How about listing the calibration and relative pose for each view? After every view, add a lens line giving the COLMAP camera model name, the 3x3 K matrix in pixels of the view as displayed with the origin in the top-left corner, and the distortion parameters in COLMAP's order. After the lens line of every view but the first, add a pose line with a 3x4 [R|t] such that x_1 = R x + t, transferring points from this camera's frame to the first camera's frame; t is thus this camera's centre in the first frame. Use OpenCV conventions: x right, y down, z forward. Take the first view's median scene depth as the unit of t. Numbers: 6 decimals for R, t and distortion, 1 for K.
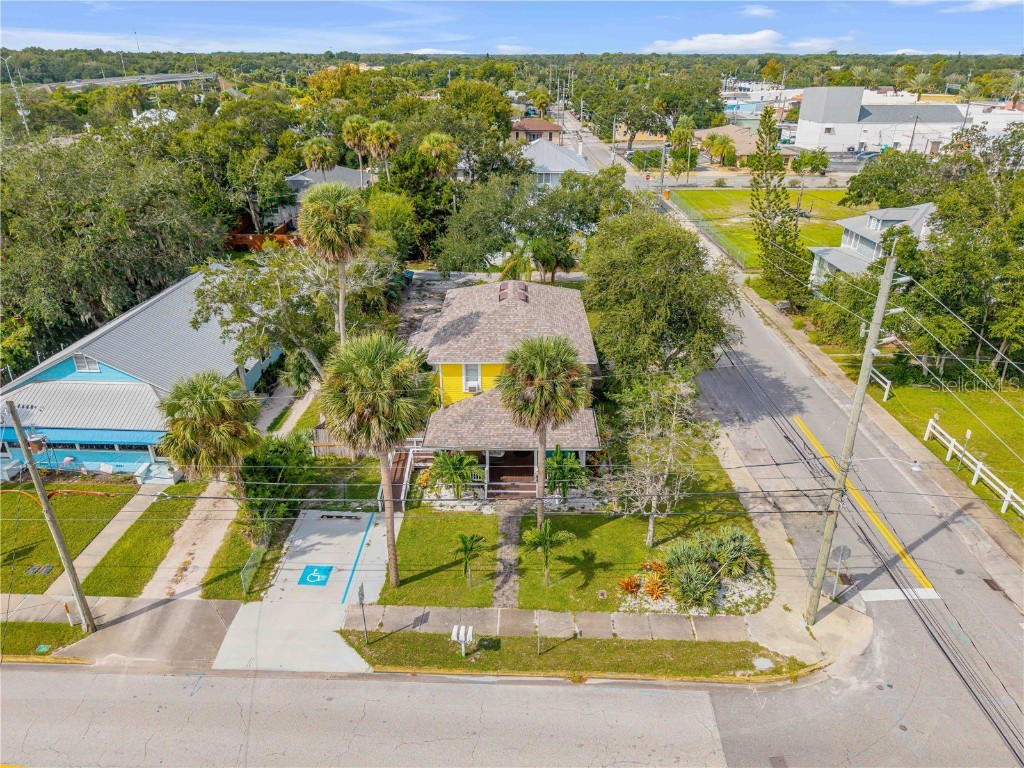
lens RADIAL K [[694.2, 0, 512.0], [0, 694.2, 384.0], [0, 0, 1]] dist [-0.002347, 0.002731]
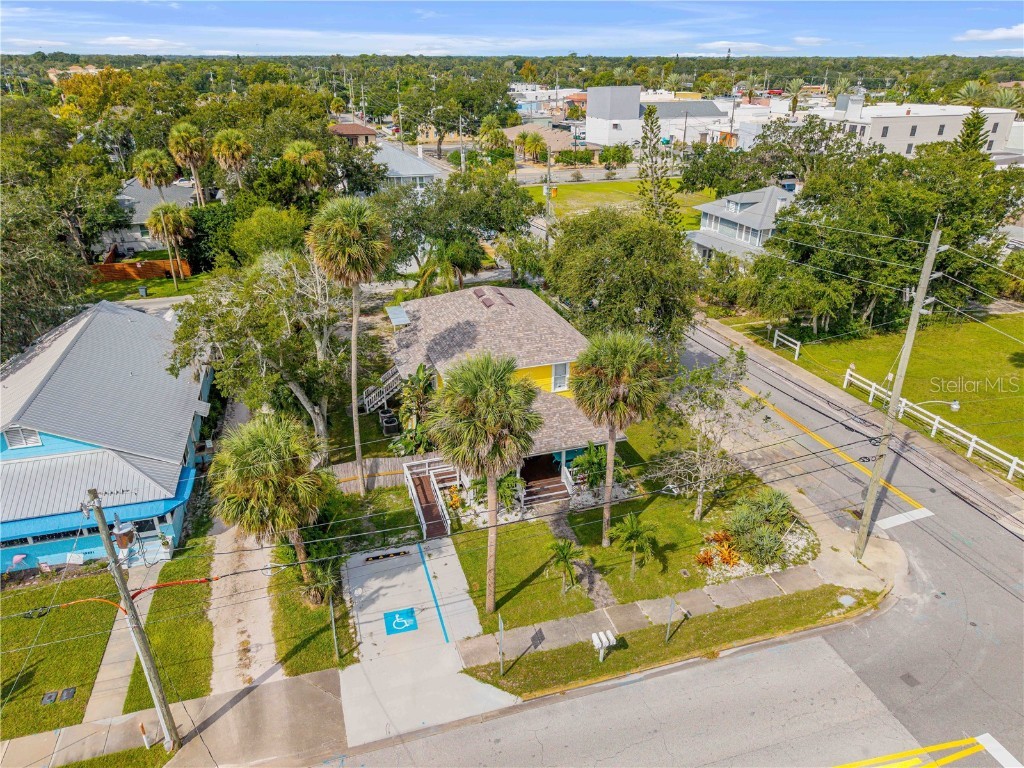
lens RADIAL K [[689.9, 0, 514.1], [0, 689.9, 391.2], [0, 0, 1]] dist [-0.003147, 0.003872]
pose [[0.946224, -0.140685, 0.291321, -0.315120], [0.138201, 0.989974, 0.029198, -0.028697], [-0.292508, 0.012633, 0.956180, 0.064776]]
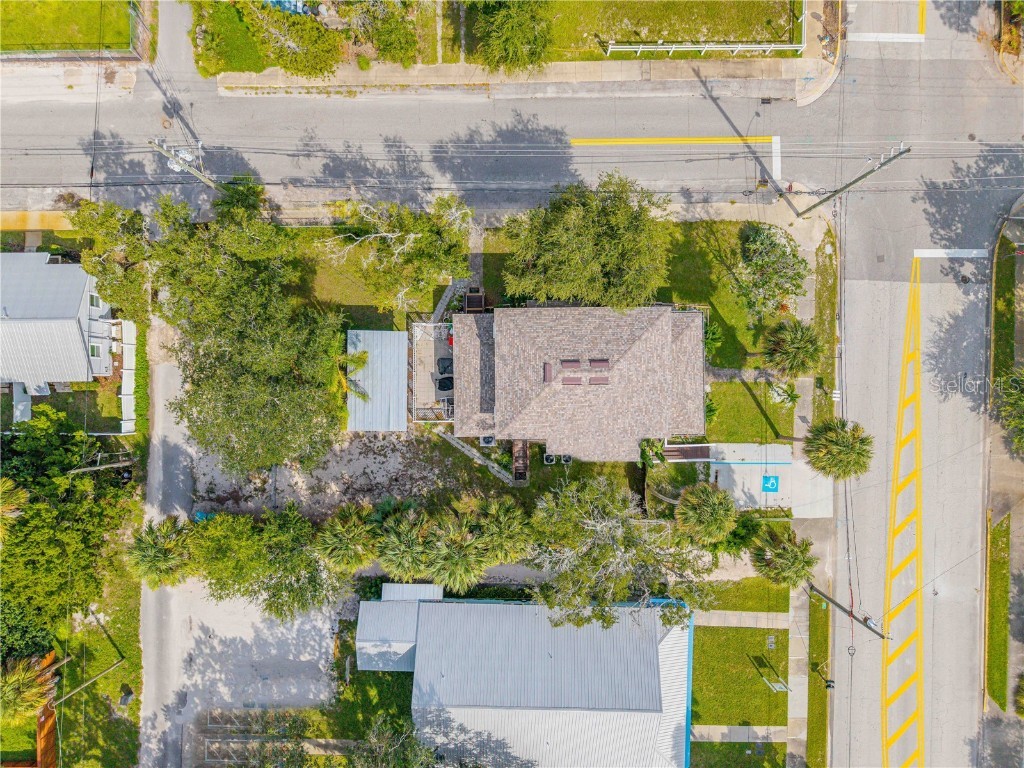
lens RADIAL K [[689.9, 0, 514.1], [0, 689.9, 391.2], [0, 0, 1]] dist [-0.003147, 0.003872]
pose [[-0.016068, -0.999861, -0.004390, -0.025464], [0.417629, -0.010701, 0.908555, -1.368915], [-0.908475, 0.012766, 0.417743, 0.741756]]
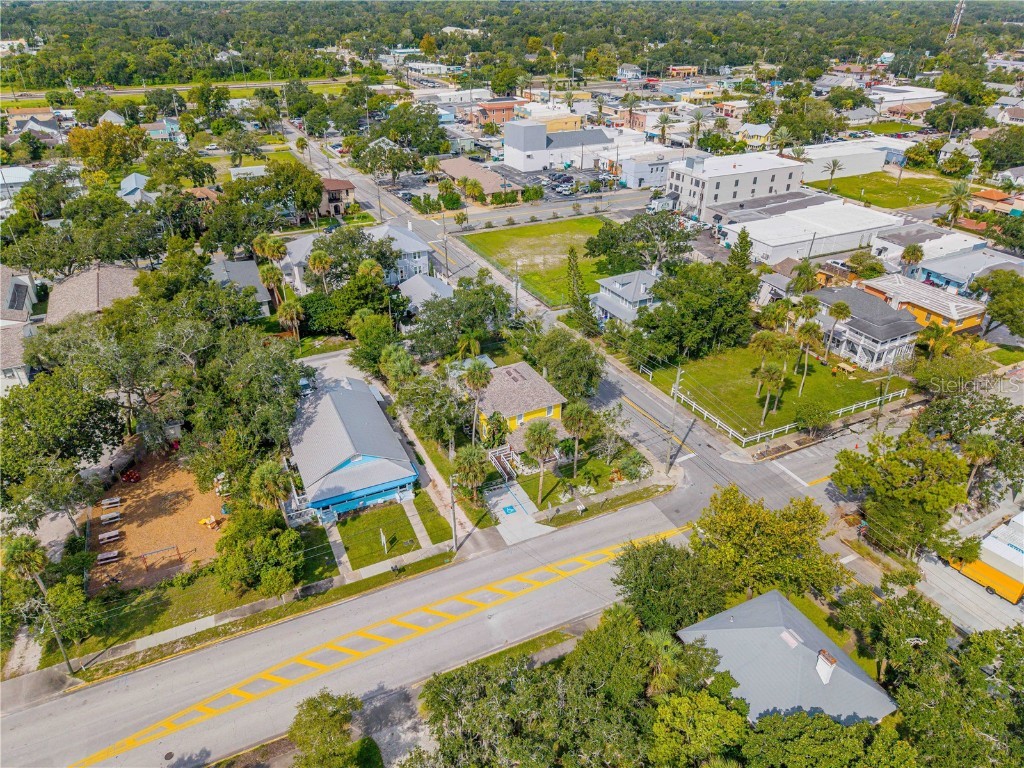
lens RADIAL K [[687.7, 0, 512.0], [0, 687.7, 384.0], [0, 0, 1]] dist [0.032046, -0.004858]
pose [[0.888235, -0.228245, 0.398676, -1.045223], [0.194310, 0.973050, 0.124164, -0.444852], [-0.416271, -0.032820, 0.908648, -1.182855]]
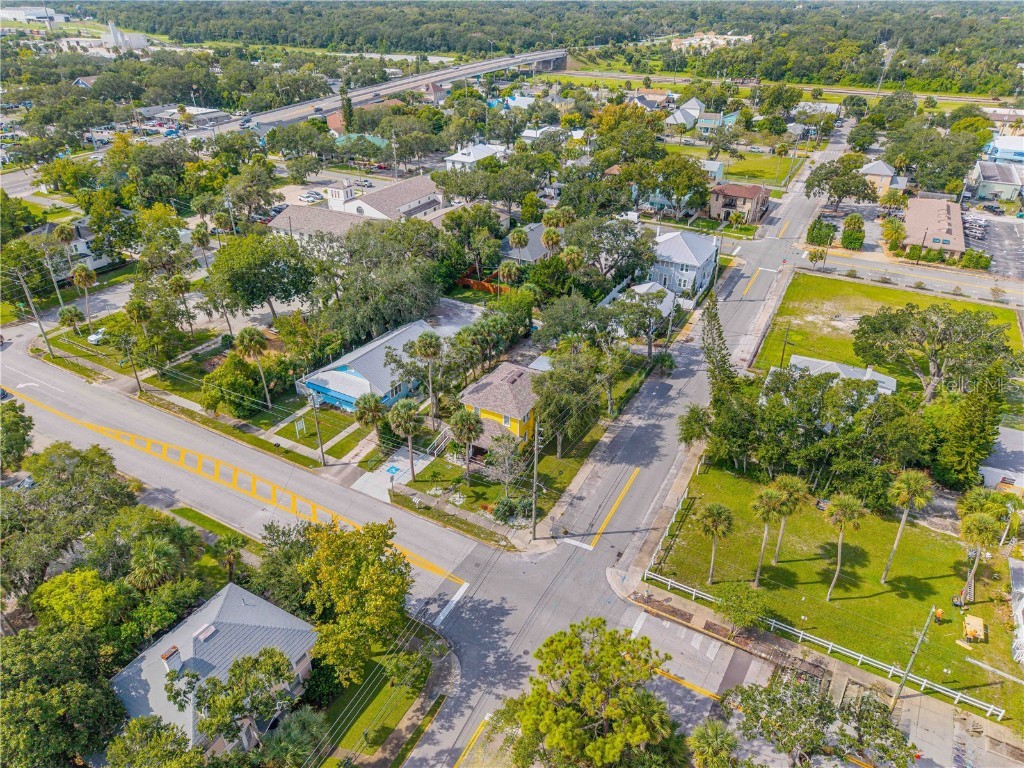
lens RADIAL K [[687.7, 0, 512.0], [0, 687.7, 384.0], [0, 0, 1]] dist [0.032046, -0.004858]
pose [[0.884333, 0.237938, -0.401673, 1.024807], [-0.204871, 0.970893, 0.124076, -0.441148], [0.419504, -0.027433, 0.907339, -1.145895]]
